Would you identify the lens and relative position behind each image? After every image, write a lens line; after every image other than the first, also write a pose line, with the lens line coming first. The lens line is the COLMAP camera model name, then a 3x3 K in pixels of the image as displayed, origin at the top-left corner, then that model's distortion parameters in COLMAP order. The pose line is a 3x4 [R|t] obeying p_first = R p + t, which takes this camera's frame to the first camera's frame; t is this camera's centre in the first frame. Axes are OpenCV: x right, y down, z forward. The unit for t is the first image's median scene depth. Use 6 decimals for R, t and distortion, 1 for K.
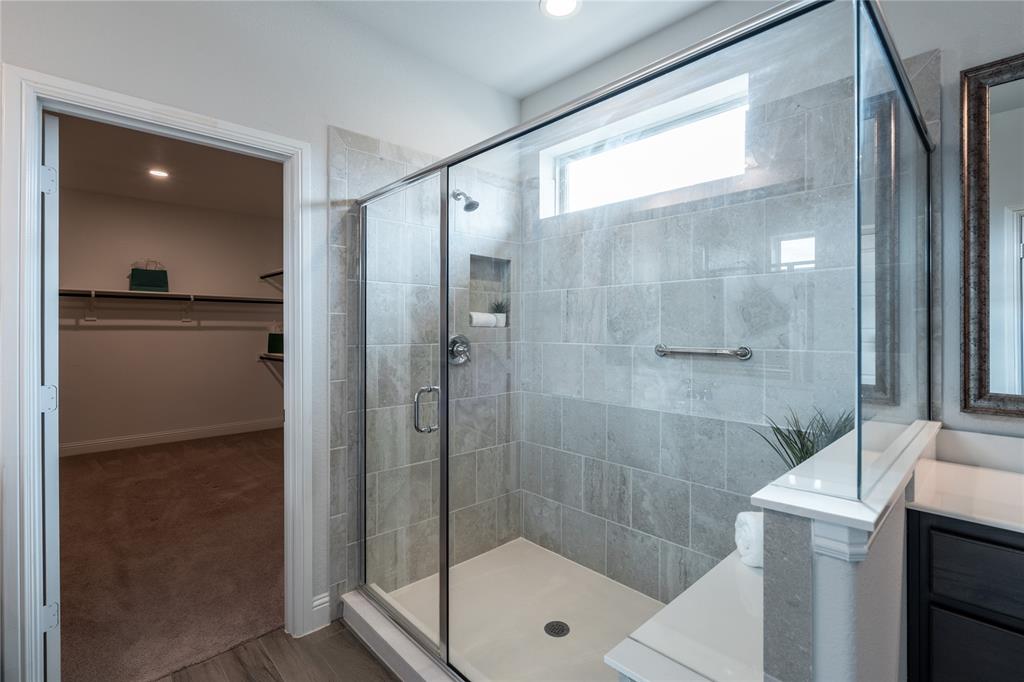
lens RADIAL K [[468.6, 0, 510.1], [0, 468.6, 327.9], [0, 0, 1]] dist [-0.001281, 0.000080]
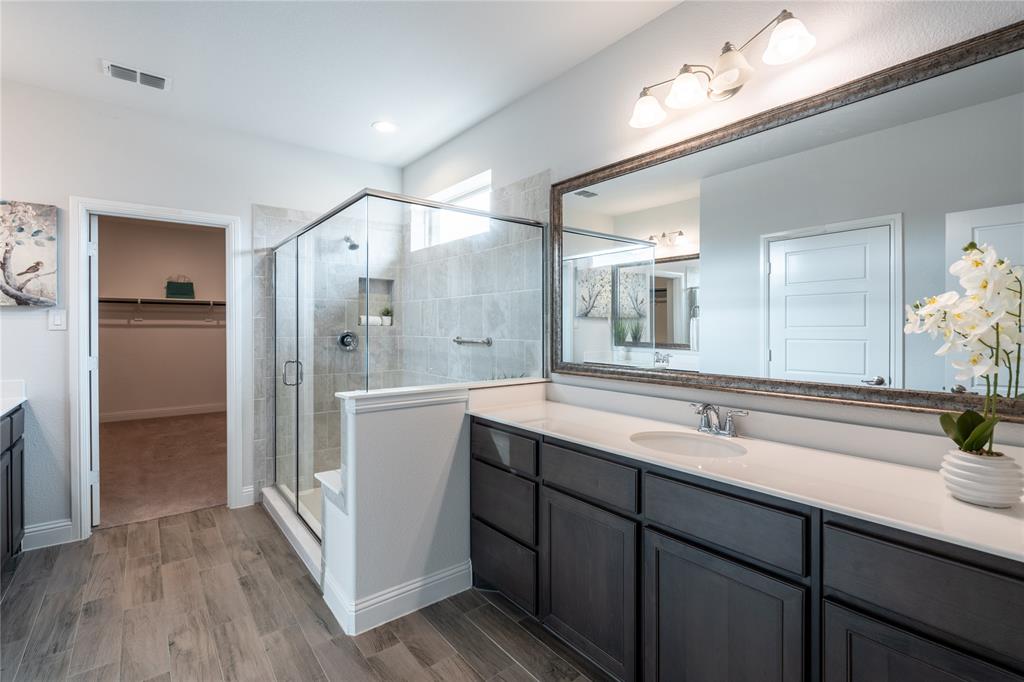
lens RADIAL K [[468.6, 0, 510.1], [0, 468.6, 327.9], [0, 0, 1]] dist [-0.001281, 0.000080]
pose [[0.996146, 0.000264, -0.087712, 0.626836], [0.000031, 0.999994, 0.003361, -0.000032], [0.087713, -0.003351, 0.996140, -0.539093]]
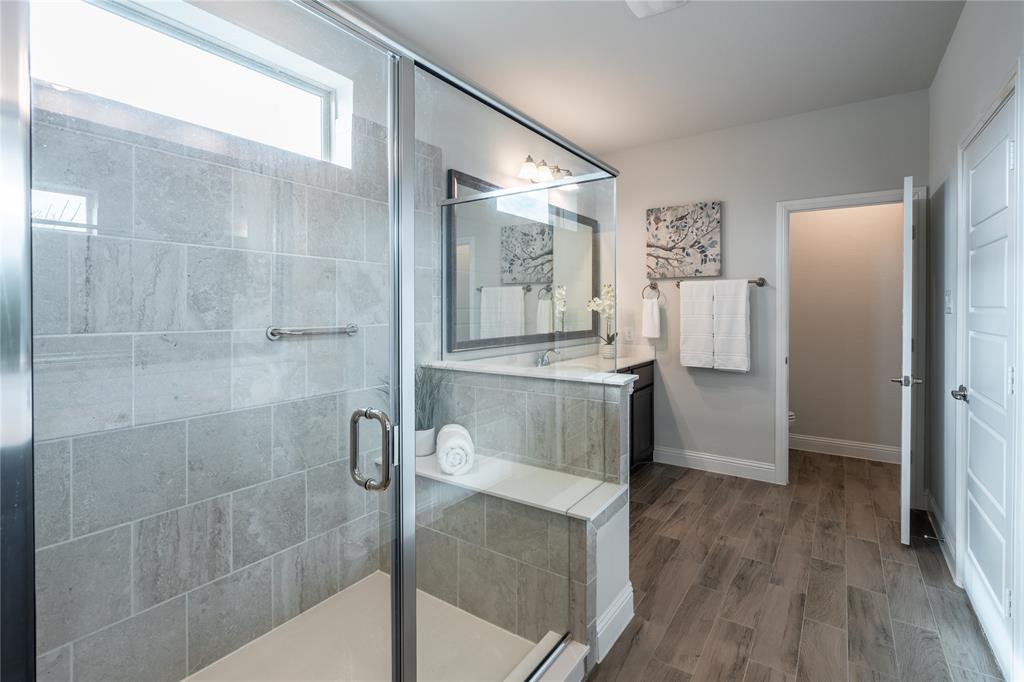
lens RADIAL K [[484.2, 0, 512.4], [0, 484.2, 309.6], [0, 0, 1]] dist [-0.000438, 0.000805]
pose [[-0.217583, -0.002175, 0.976039, -0.627557], [-0.002994, 0.999994, 0.001561, 0.002350], [-0.976037, -0.002583, -0.217588, 0.765345]]
